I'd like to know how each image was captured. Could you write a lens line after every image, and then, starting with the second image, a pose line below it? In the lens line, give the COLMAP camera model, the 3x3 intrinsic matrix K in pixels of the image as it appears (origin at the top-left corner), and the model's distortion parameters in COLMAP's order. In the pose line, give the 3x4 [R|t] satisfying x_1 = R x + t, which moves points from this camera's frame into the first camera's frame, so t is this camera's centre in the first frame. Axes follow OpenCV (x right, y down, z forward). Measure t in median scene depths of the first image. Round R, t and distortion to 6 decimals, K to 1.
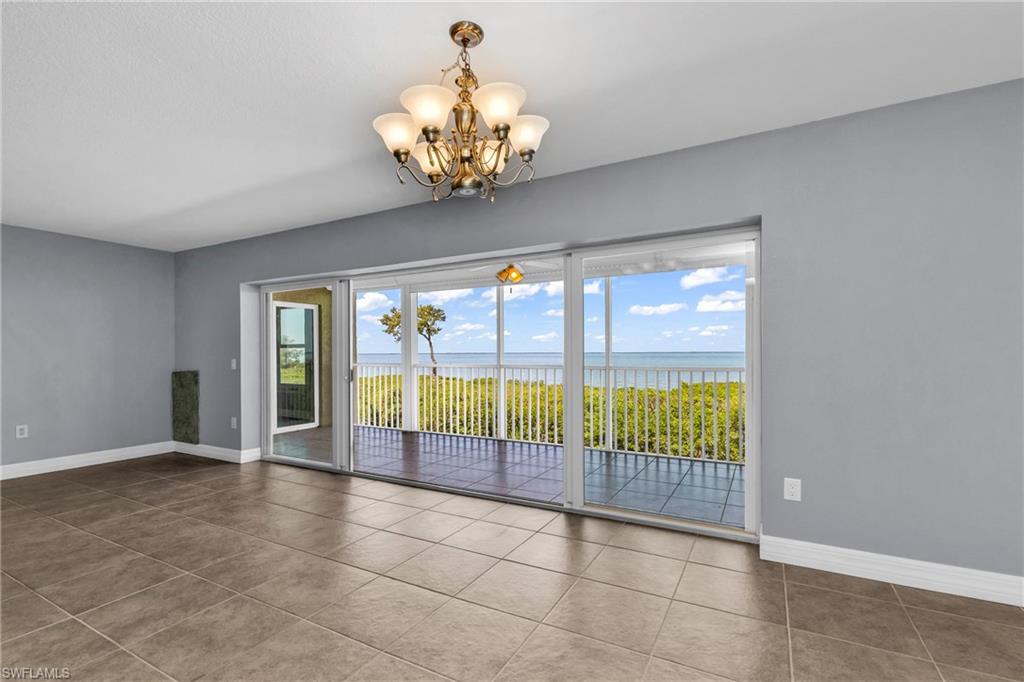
lens RADIAL K [[445.1, 0, 513.3], [0, 445.1, 357.9], [0, 0, 1]] dist [0.000620, 0.000065]
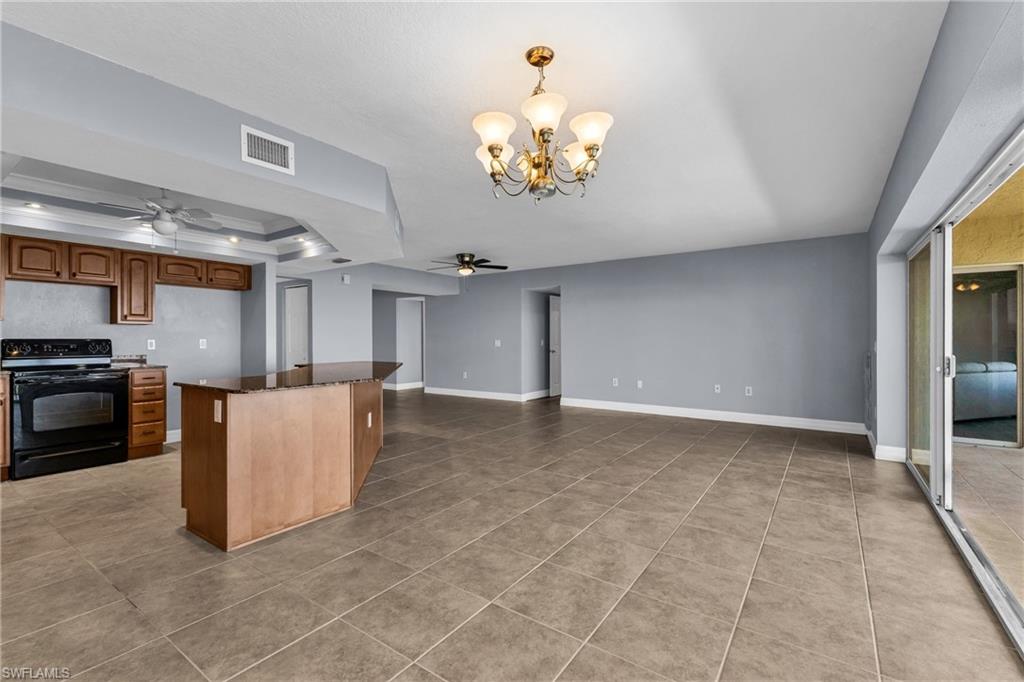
lens RADIAL K [[454.9, 0, 512.0], [0, 454.9, 335.5], [0, 0, 1]] dist [0.000537, 0.000000]
pose [[-0.110962, -0.006728, -0.993802, 0.739269], [-0.007396, 0.999955, -0.005944, -0.001286], [0.993797, 0.006690, -0.111007, 0.727770]]
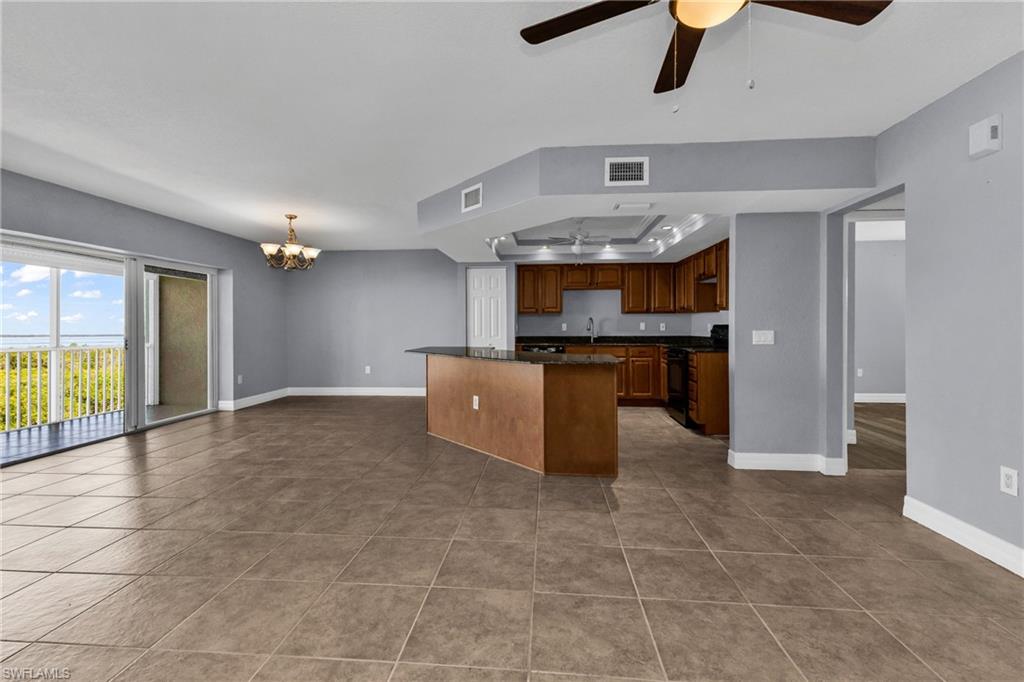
lens RADIAL K [[454.9, 0, 512.0], [0, 454.9, 335.5], [0, 0, 1]] dist [0.000537, 0.000000]
pose [[-0.412846, -0.003008, 0.910796, -2.407942], [0.008895, 0.999934, 0.007334, 0.022789], [-0.910758, 0.011130, -0.412791, 0.627327]]
